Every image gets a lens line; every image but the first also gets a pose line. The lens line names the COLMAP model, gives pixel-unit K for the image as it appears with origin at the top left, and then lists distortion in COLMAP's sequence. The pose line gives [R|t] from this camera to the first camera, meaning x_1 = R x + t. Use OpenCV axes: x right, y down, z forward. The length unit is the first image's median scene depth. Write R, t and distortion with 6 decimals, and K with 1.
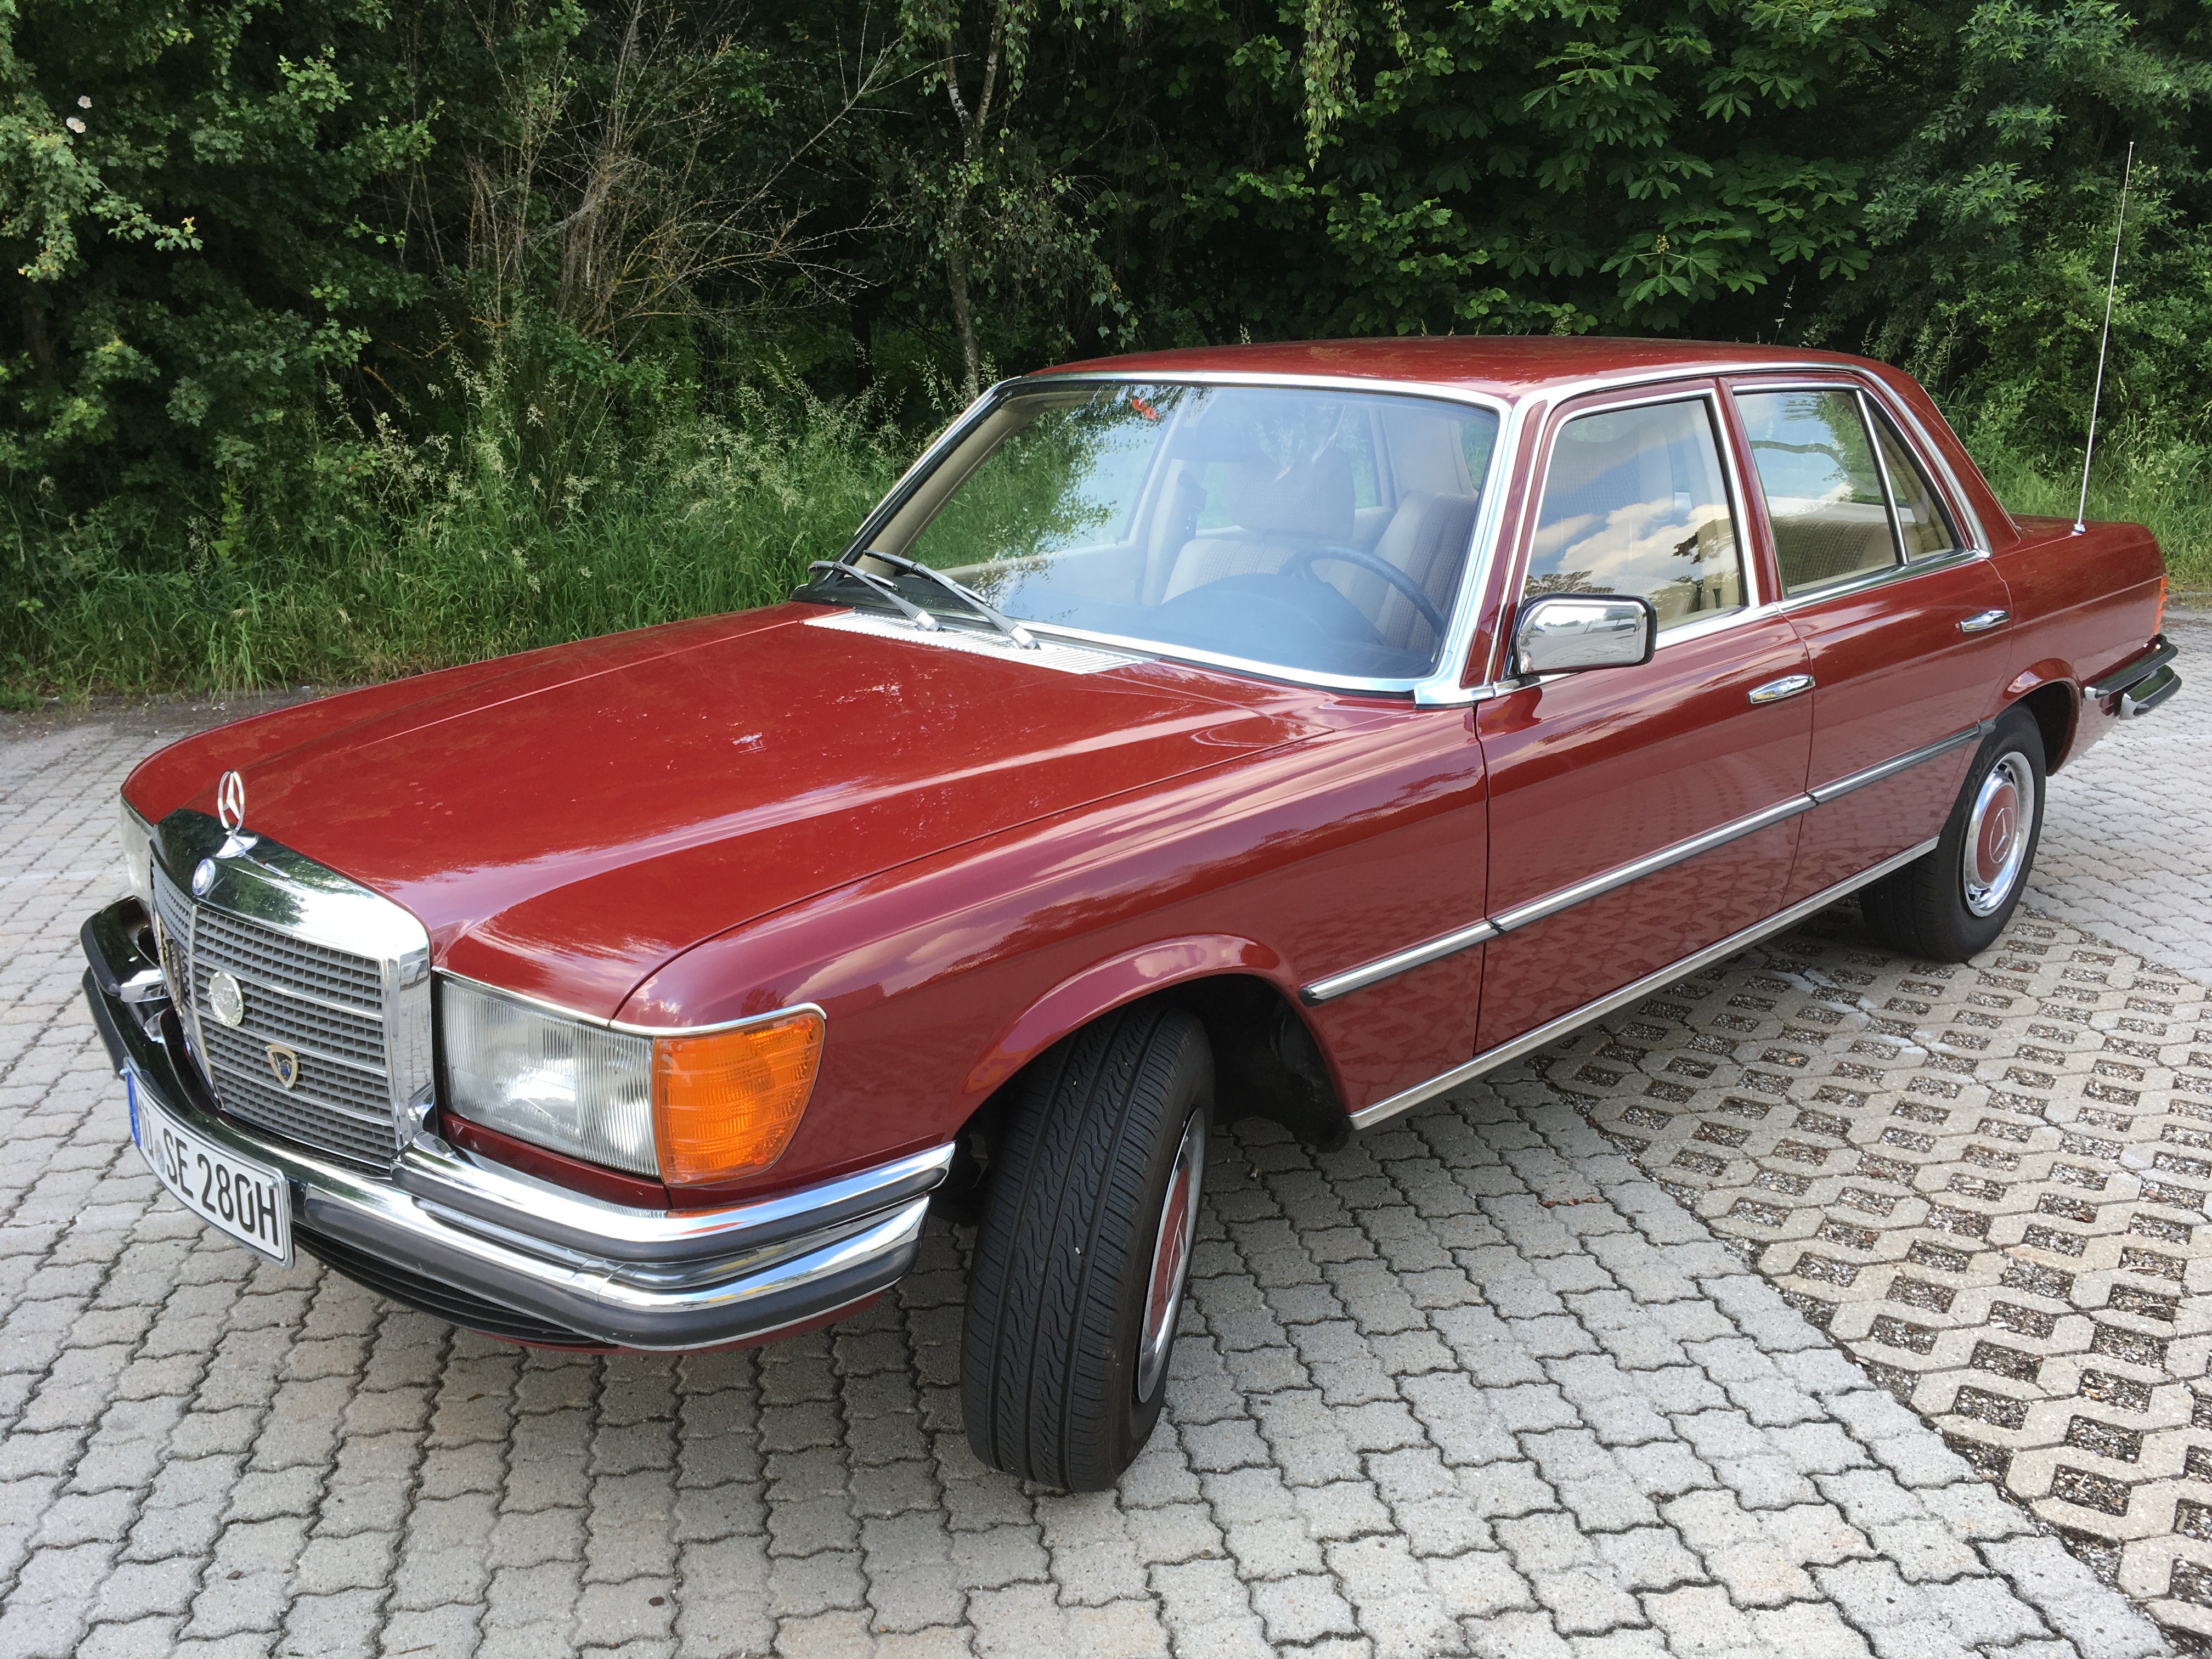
lens RADIAL K [[1874.0, 0, 1106.0], [0, 1874.0, 829.5], [0, 0, 1]] dist [0.064152, -0.081248]
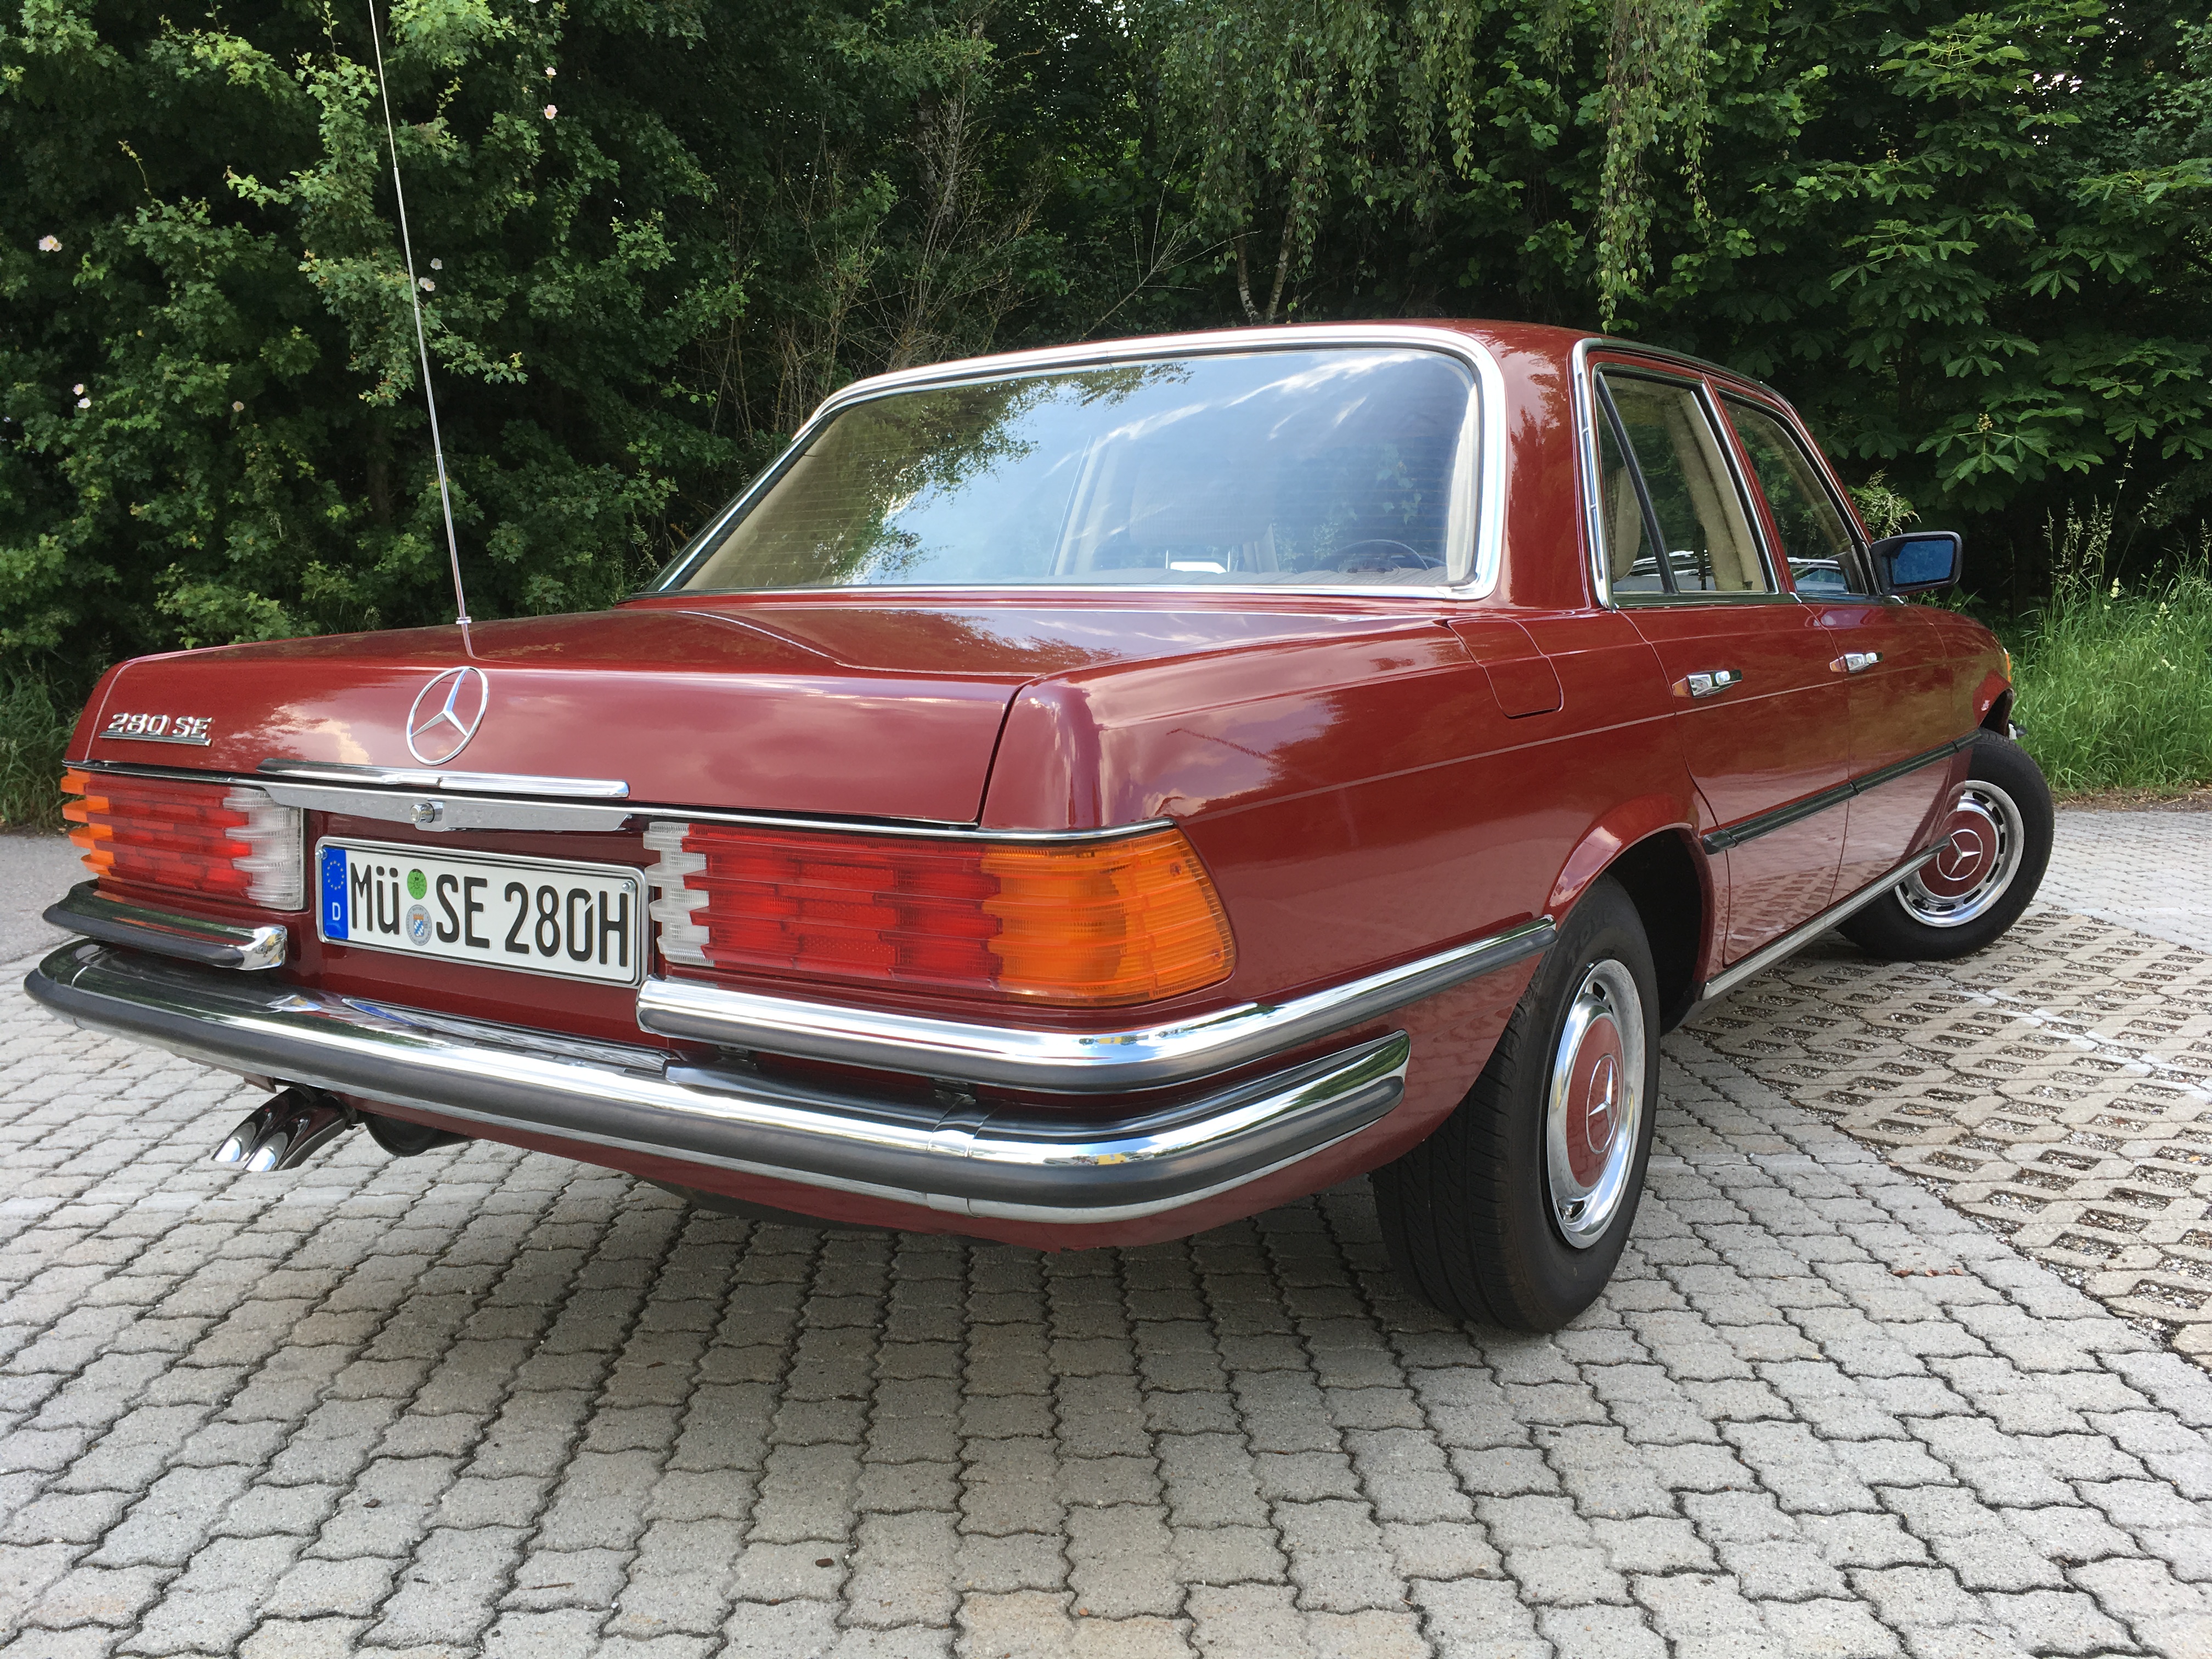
lens RADIAL K [[1873.0, 0, 1106.0], [0, 1873.0, 829.5], [0, 0, 1]] dist [0.088549, -0.124207]
pose [[0.989016, 0.022761, -0.146048, 0.004162], [-0.042452, 0.990184, -0.133165, 0.145141], [0.141583, 0.137902, 0.980274, 0.102300]]
